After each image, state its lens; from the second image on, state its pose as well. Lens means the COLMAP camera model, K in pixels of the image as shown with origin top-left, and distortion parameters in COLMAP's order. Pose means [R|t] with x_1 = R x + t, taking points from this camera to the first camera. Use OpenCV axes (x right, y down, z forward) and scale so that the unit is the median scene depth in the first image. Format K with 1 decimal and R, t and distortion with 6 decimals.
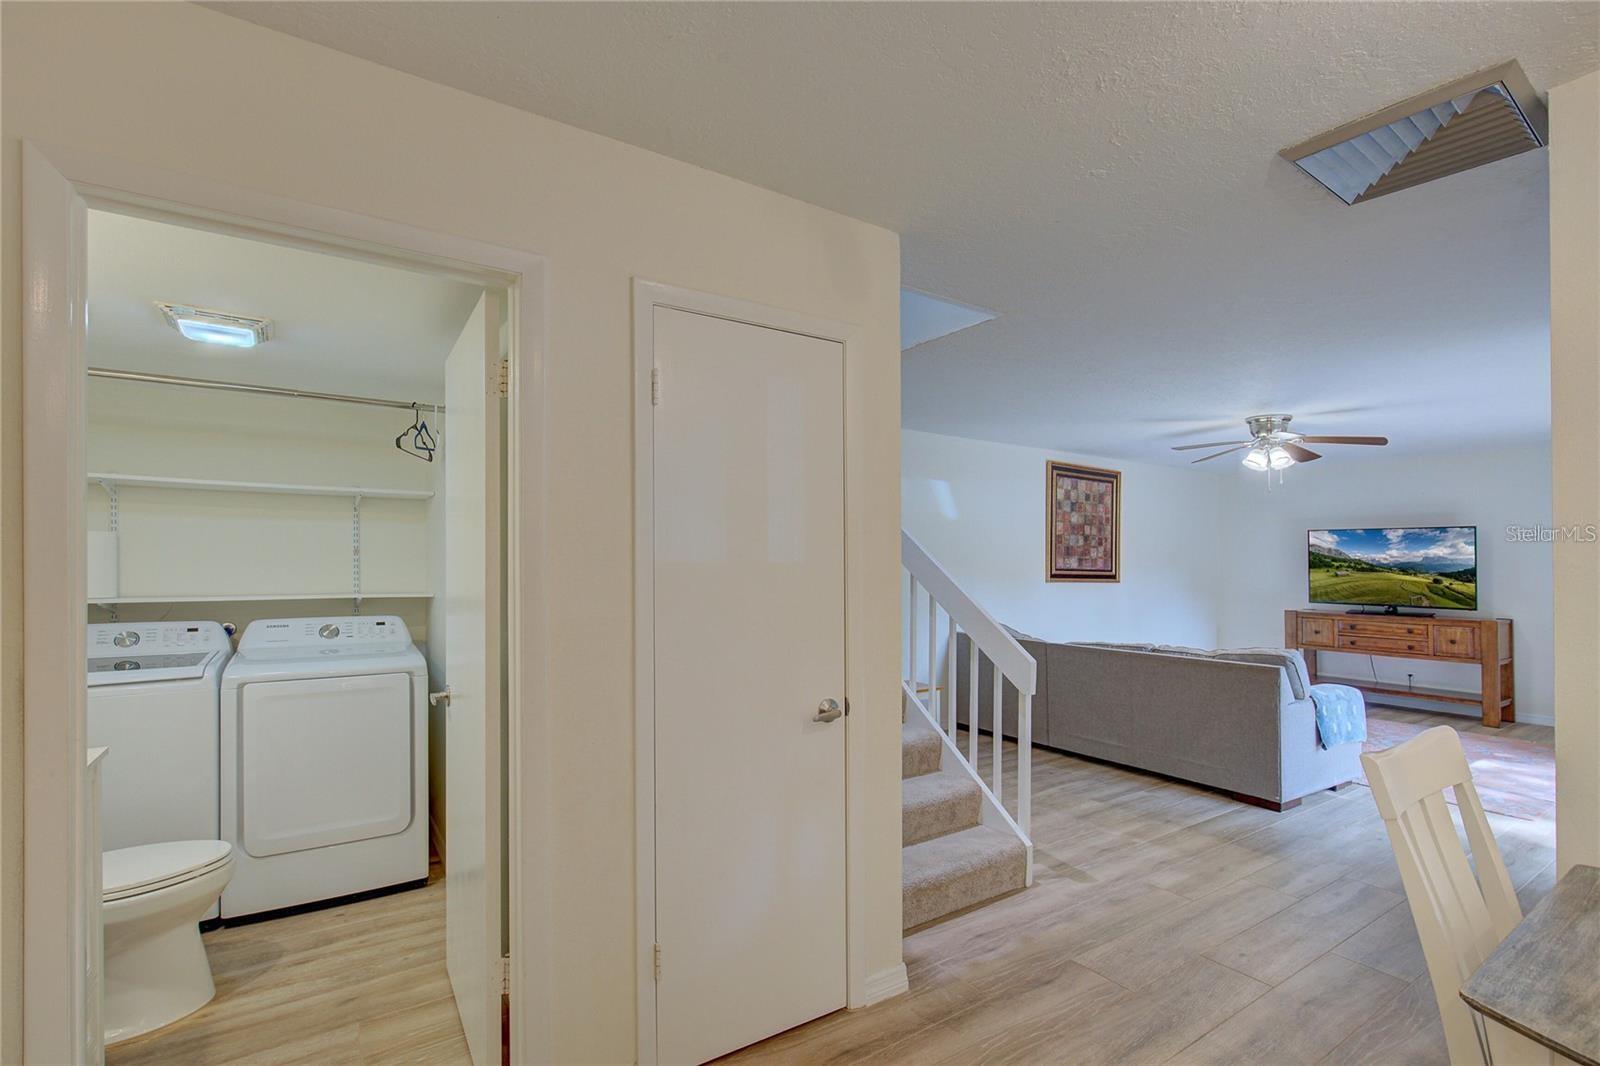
lens RADIAL K [[729.4, 0, 798.6], [0, 729.4, 545.2], [0, 0, 1]] dist [0.012881, 0.000572]
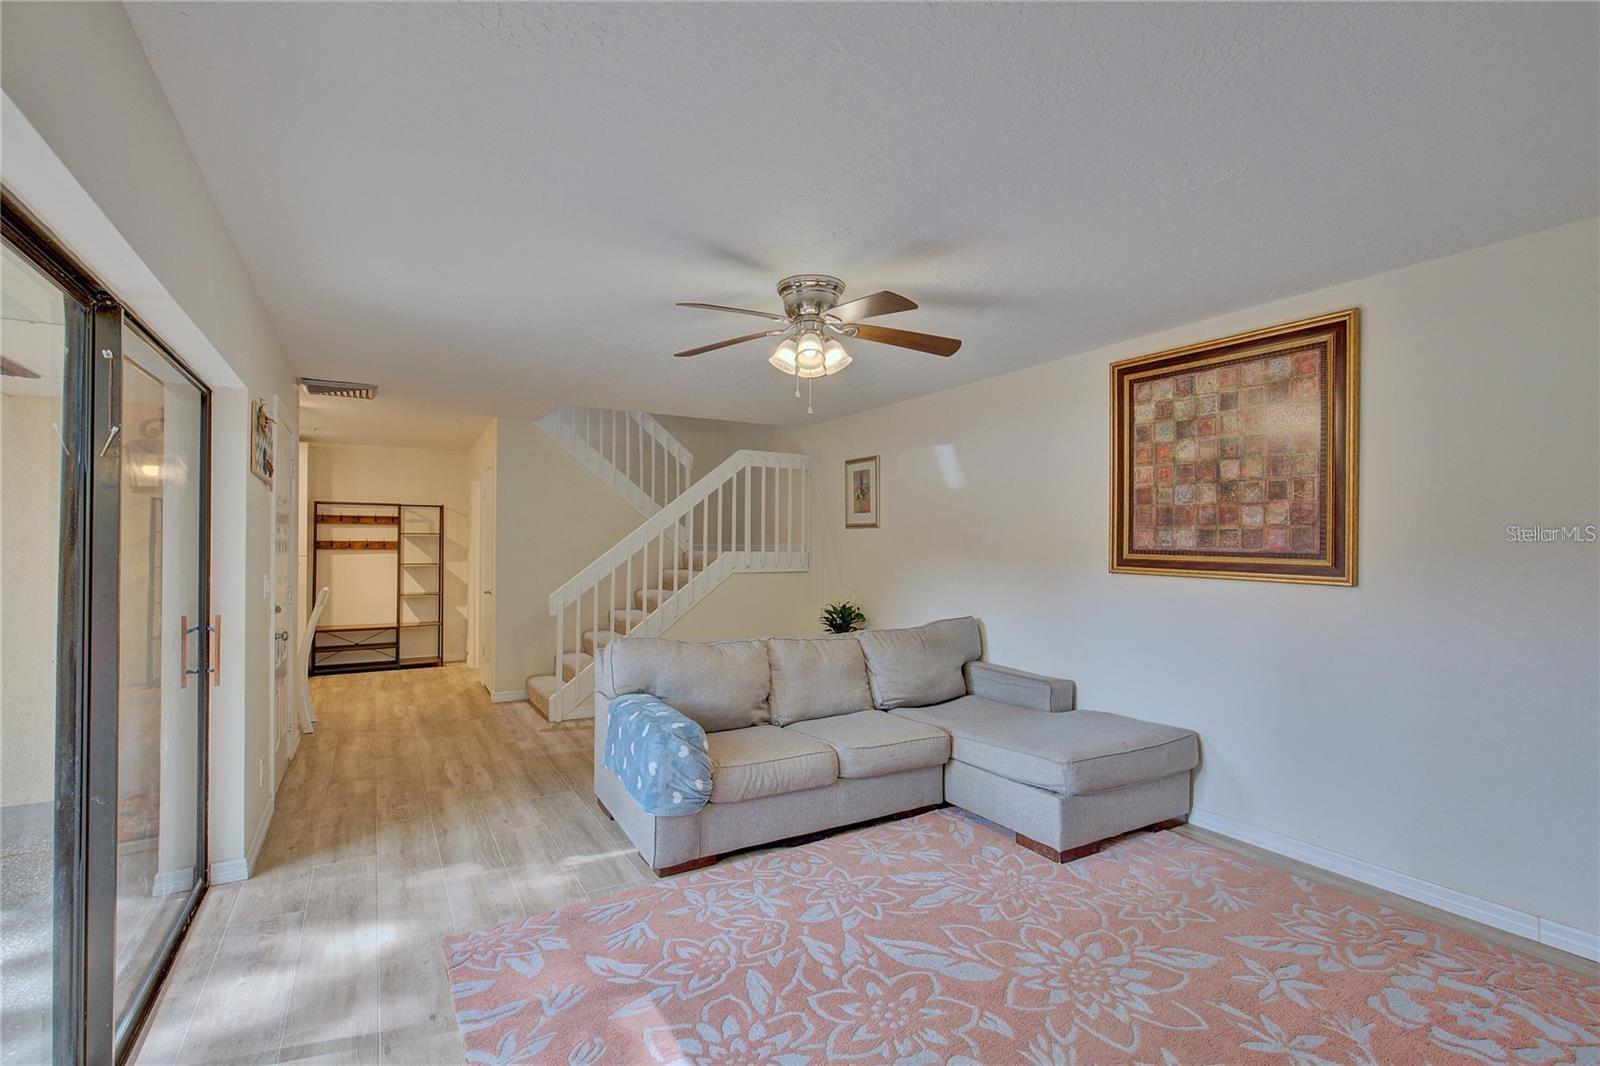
lens RADIAL K [[734.1, 0, 800.0], [0, 734.1, 533.0], [0, 0, 1]] dist [0.000429, 0.000229]
pose [[-0.071110, -0.023900, -0.997182, 0.924085], [0.018517, 0.999509, -0.025276, 0.028527], [0.997297, -0.020262, -0.070632, 0.780079]]
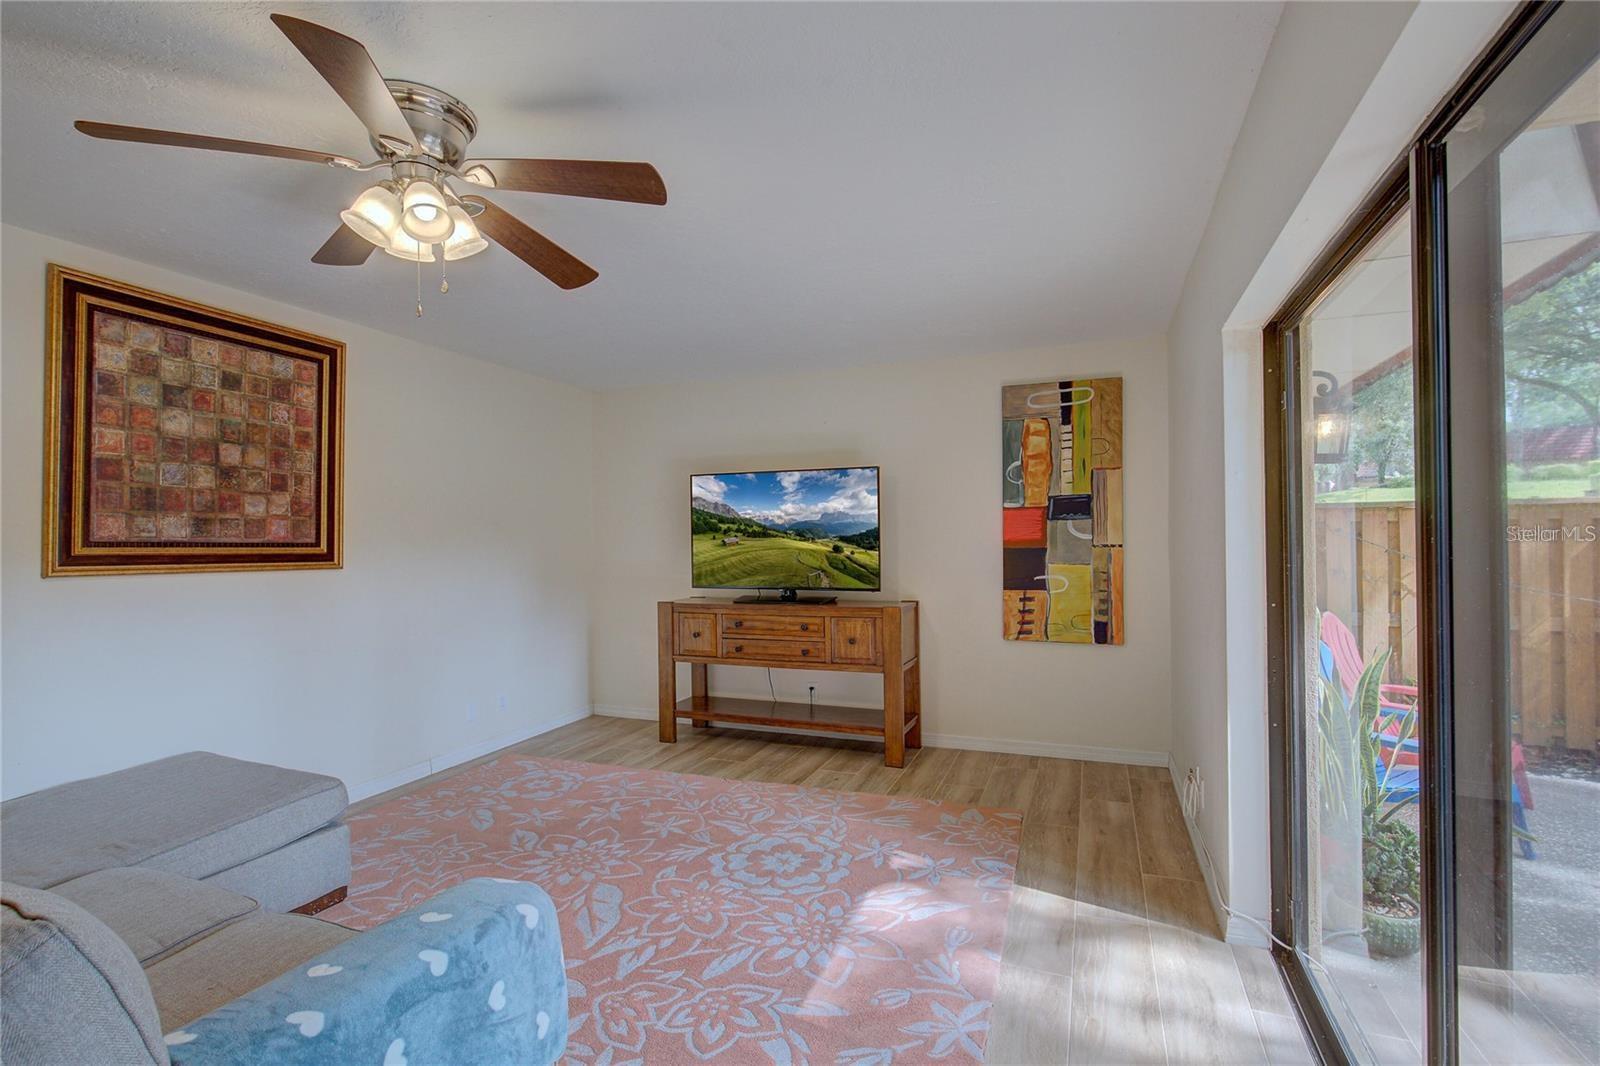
lens RADIAL K [[751.3, 0, 800.0], [0, 751.3, 533.0], [0, 0, 1]] dist [-0.005434, -0.000596]
pose [[0.826410, -0.012659, 0.562926, 0.439599], [0.005076, 0.999874, 0.015034, 0.022951], [-0.563046, -0.009567, 0.826370, 0.440609]]
